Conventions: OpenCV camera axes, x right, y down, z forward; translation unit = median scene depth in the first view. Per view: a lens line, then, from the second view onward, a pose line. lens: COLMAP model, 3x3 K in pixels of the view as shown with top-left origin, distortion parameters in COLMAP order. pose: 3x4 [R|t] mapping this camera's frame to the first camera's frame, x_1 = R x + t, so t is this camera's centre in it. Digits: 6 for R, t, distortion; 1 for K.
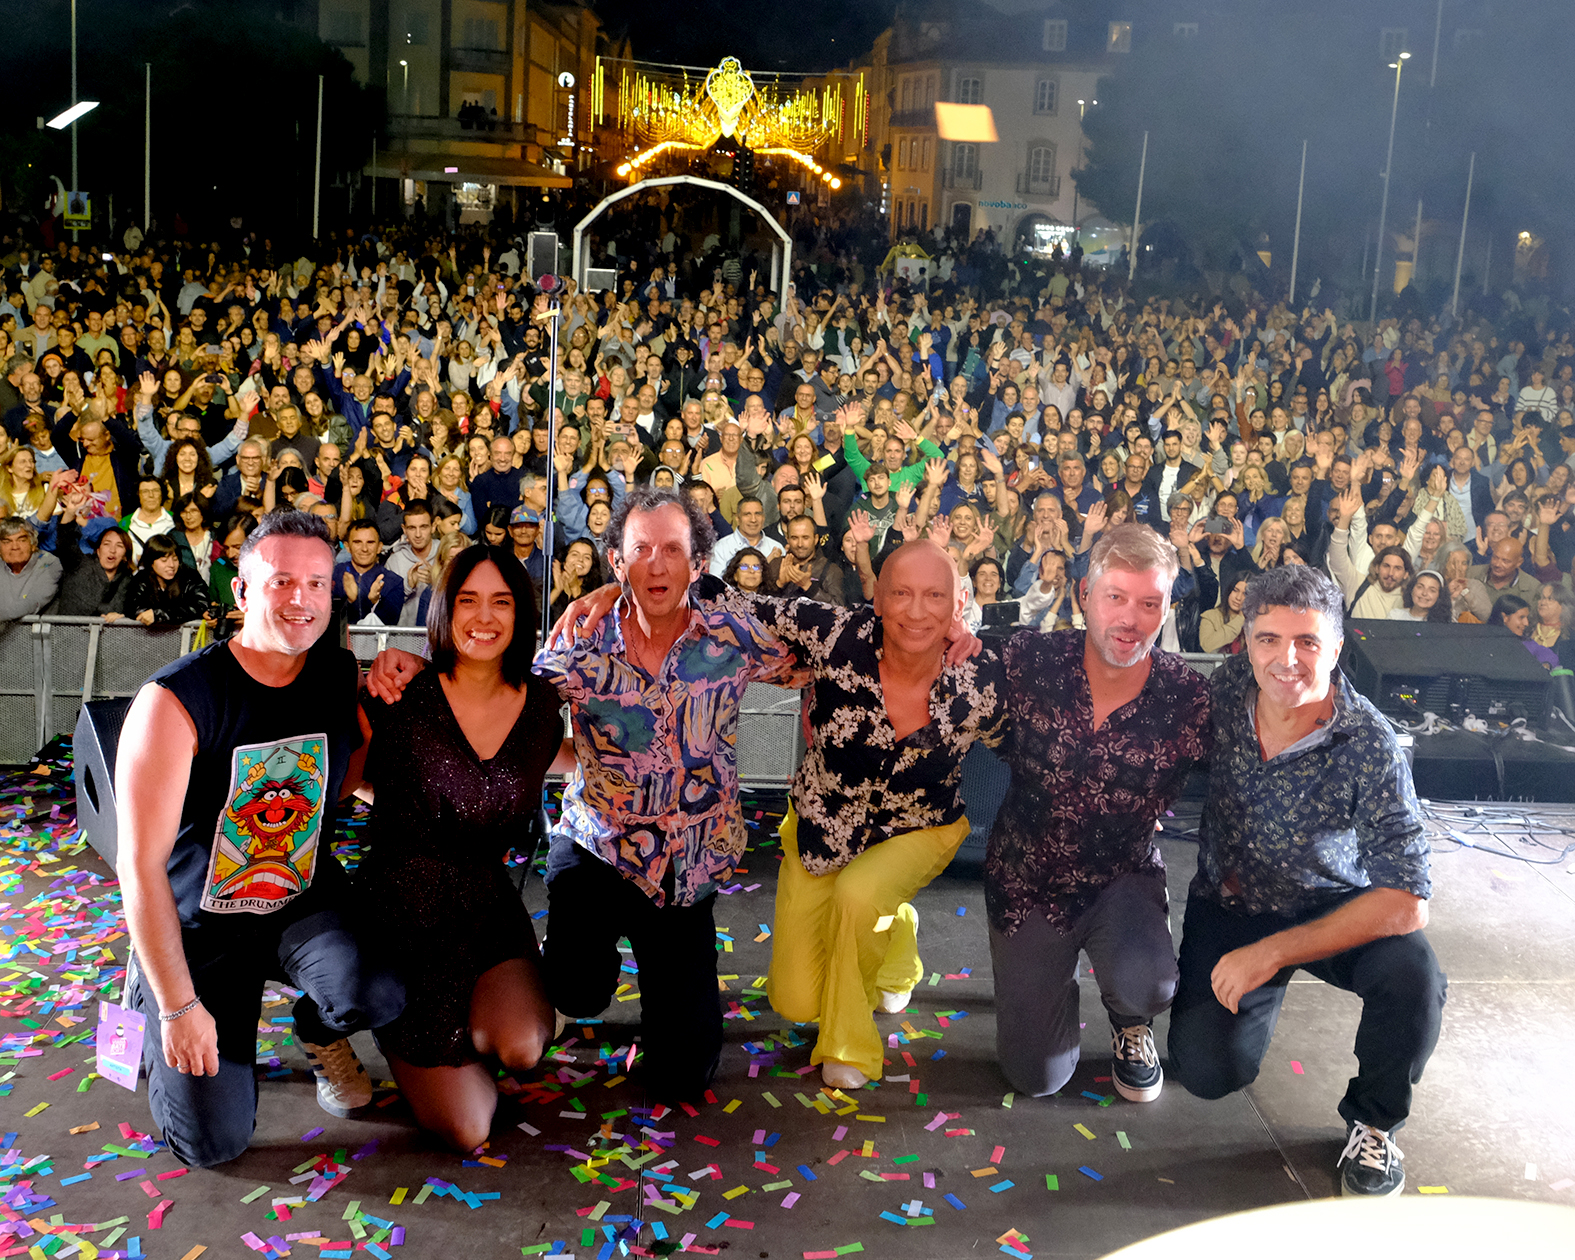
lens RADIAL K [[1769.8, 0, 845.5], [0, 1769.8, 526.0], [0, 0, 1]] dist [-0.011088, 0.000000]
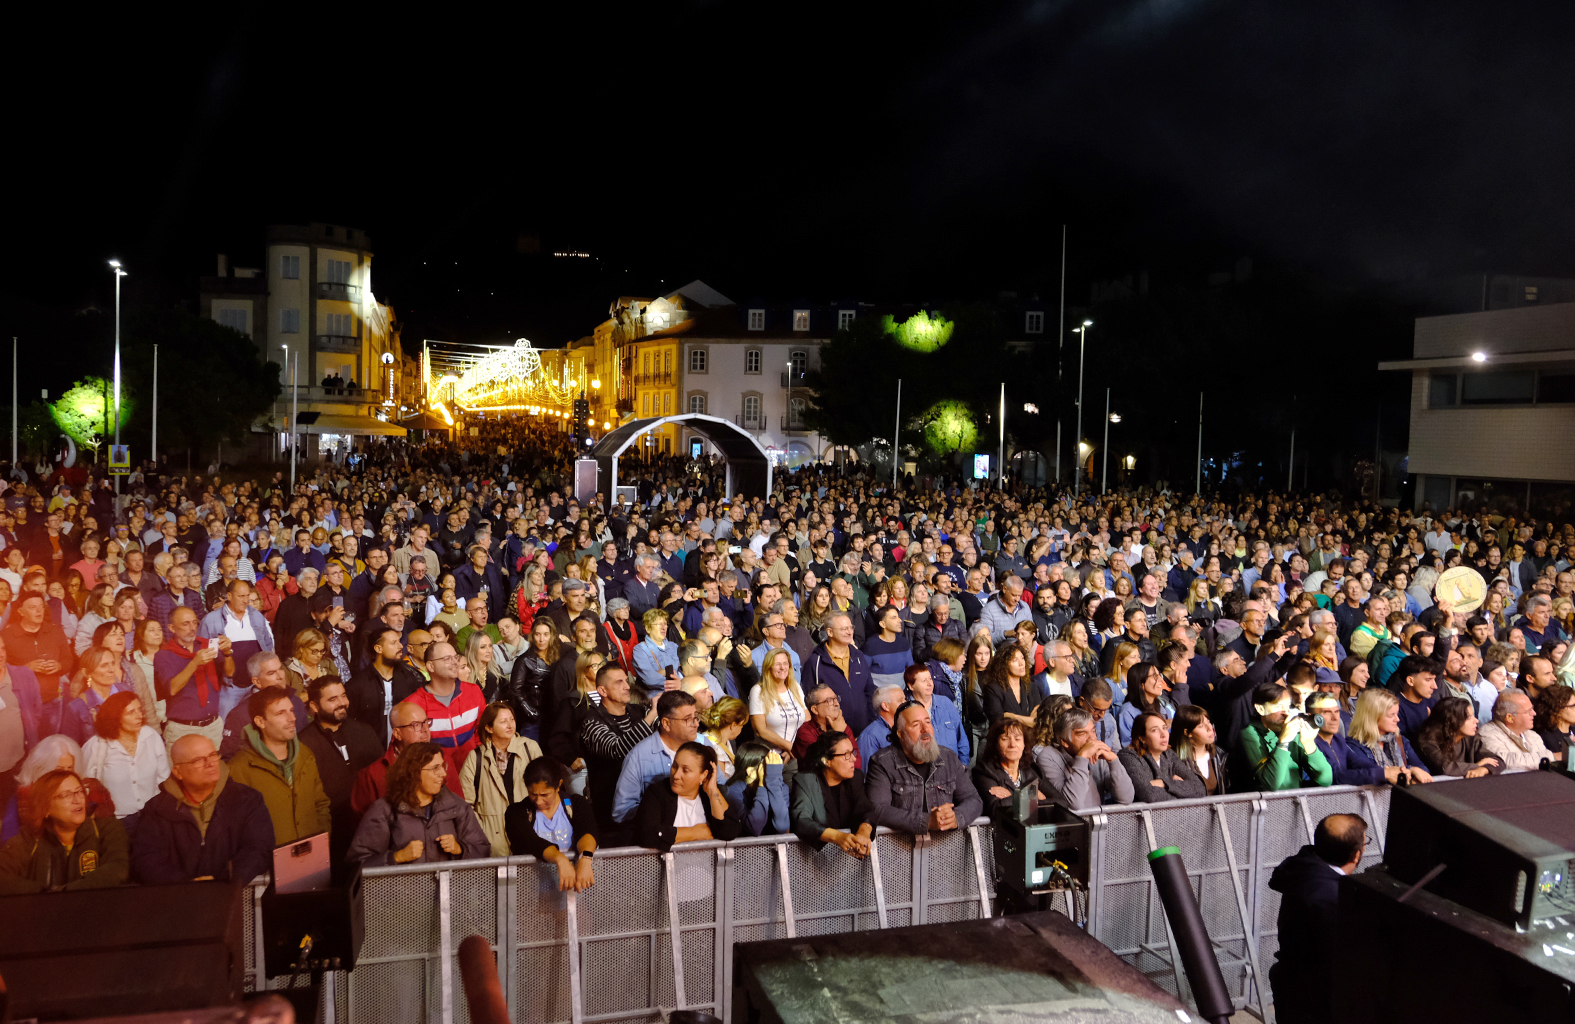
lens RADIAL K [[1241.1, 0, 771.7], [0, 1241.1, 520.4], [0, 0, 1]] dist [-0.027178, 0.012940]
pose [[0.976335, -0.047192, 0.211053, -0.351303], [0.071462, 0.991482, -0.108886, -0.019882], [-0.204116, 0.121392, 0.971391, 0.146459]]
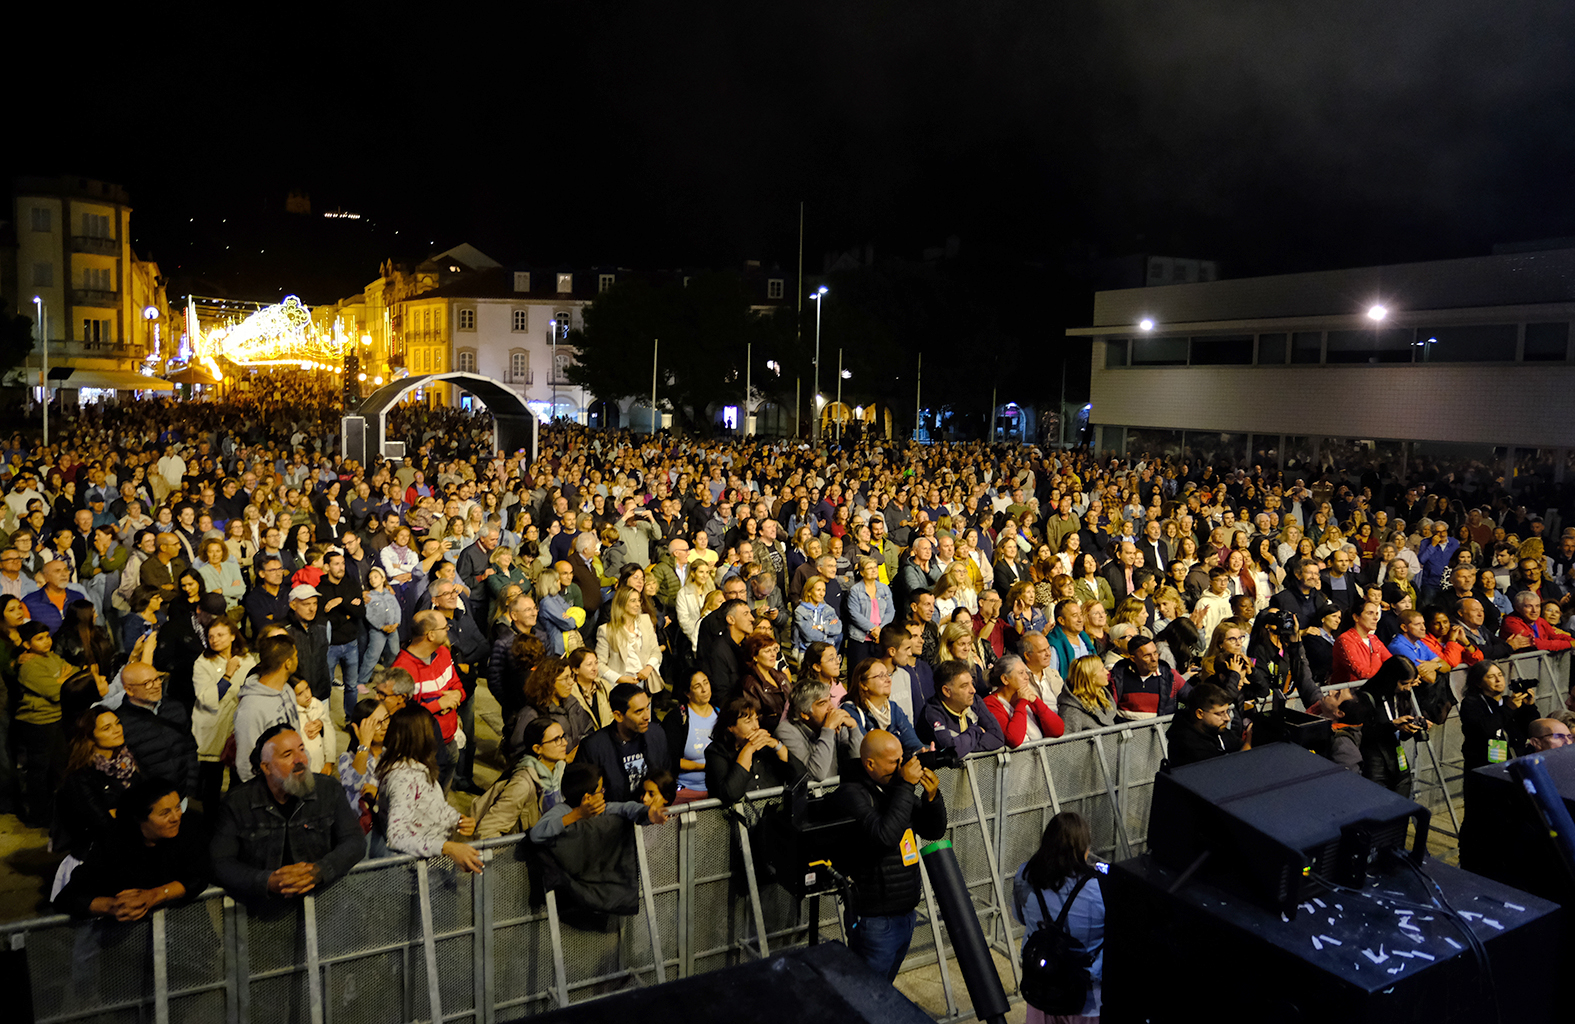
lens RADIAL K [[1113.5, 0, 769.7], [0, 1113.5, 501.0], [0, 0, 1]] dist [-0.027961, 0.014571]
pose [[0.913155, -0.072060, 0.401192, -0.340431], [0.104153, 0.992825, -0.058736, -0.030862], [-0.394081, 0.095421, 0.914109, 0.178826]]
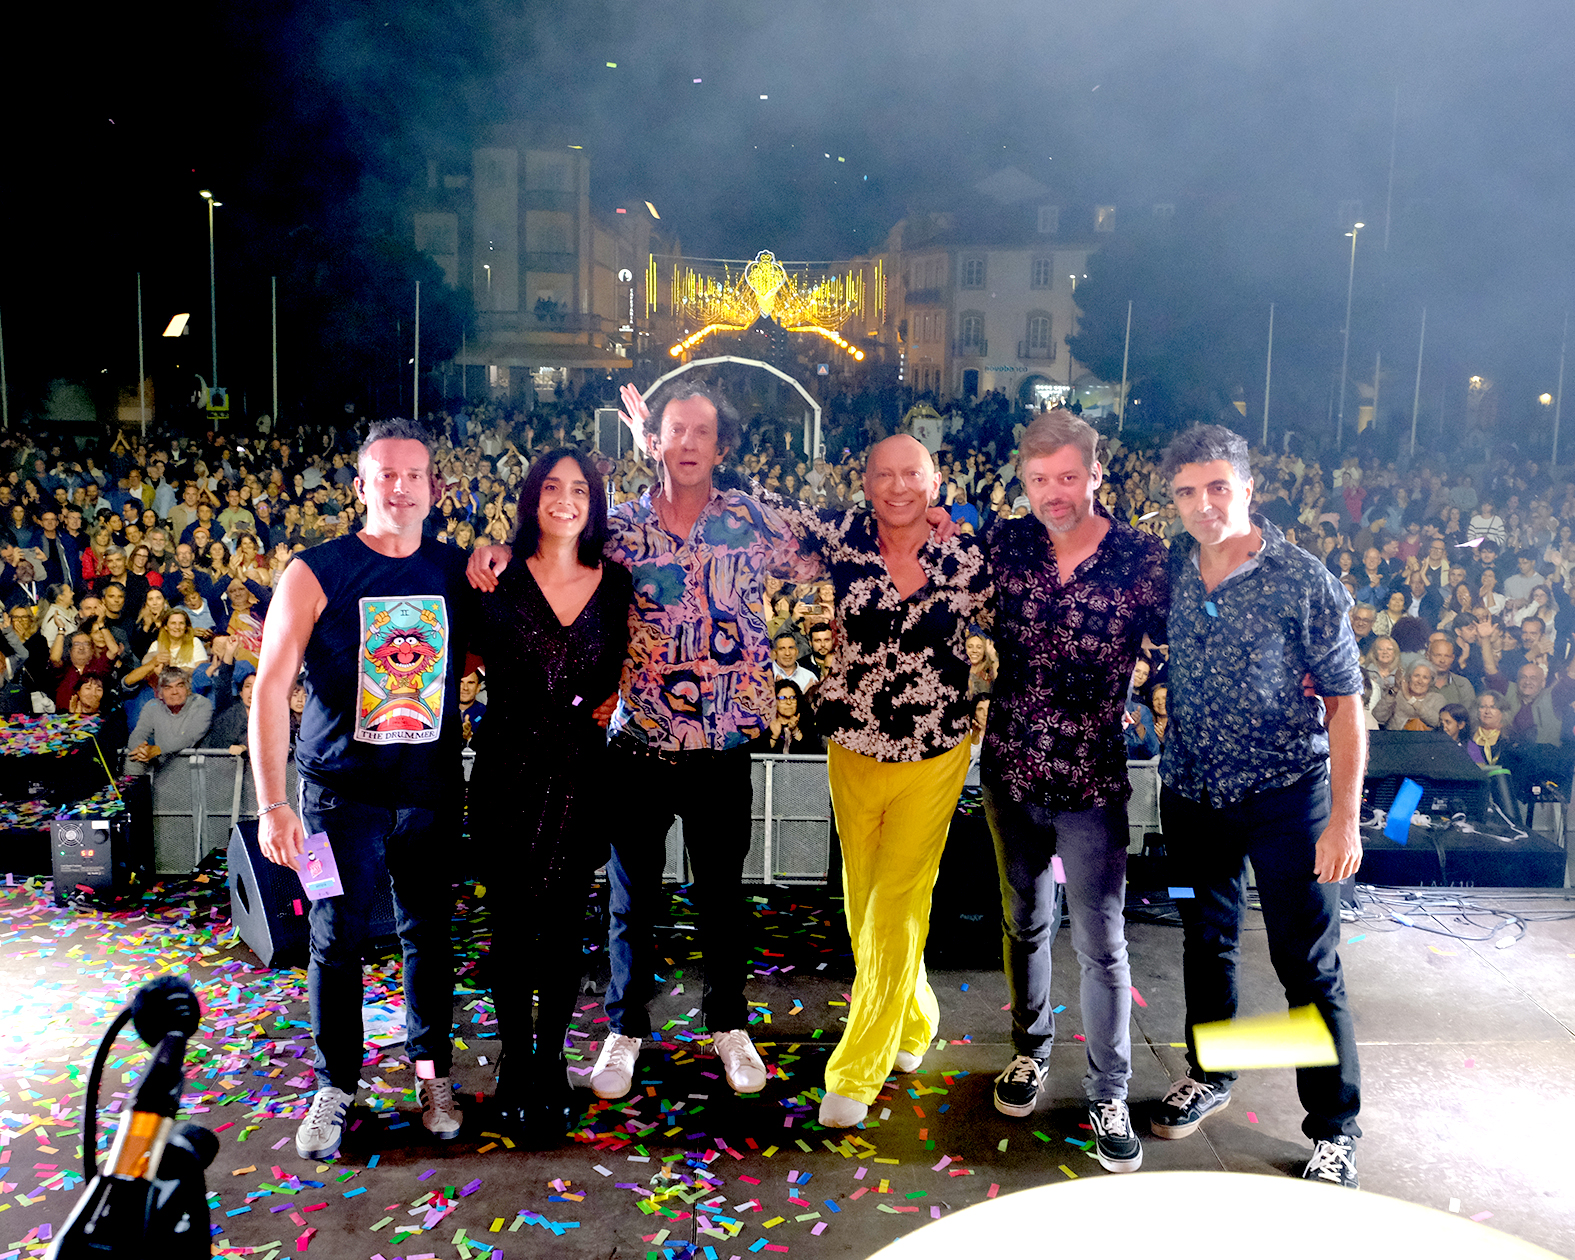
lens RADIAL K [[1546.7, 0, 773.4], [0, 1546.7, 615.3], [0, 0, 1]] dist [-0.010547, 0.000000]
pose [[0.997471, -0.026171, -0.066083, 0.002822], [0.024511, 0.999366, -0.025805, -0.001368], [0.066716, 0.024120, 0.997480, -0.009153]]
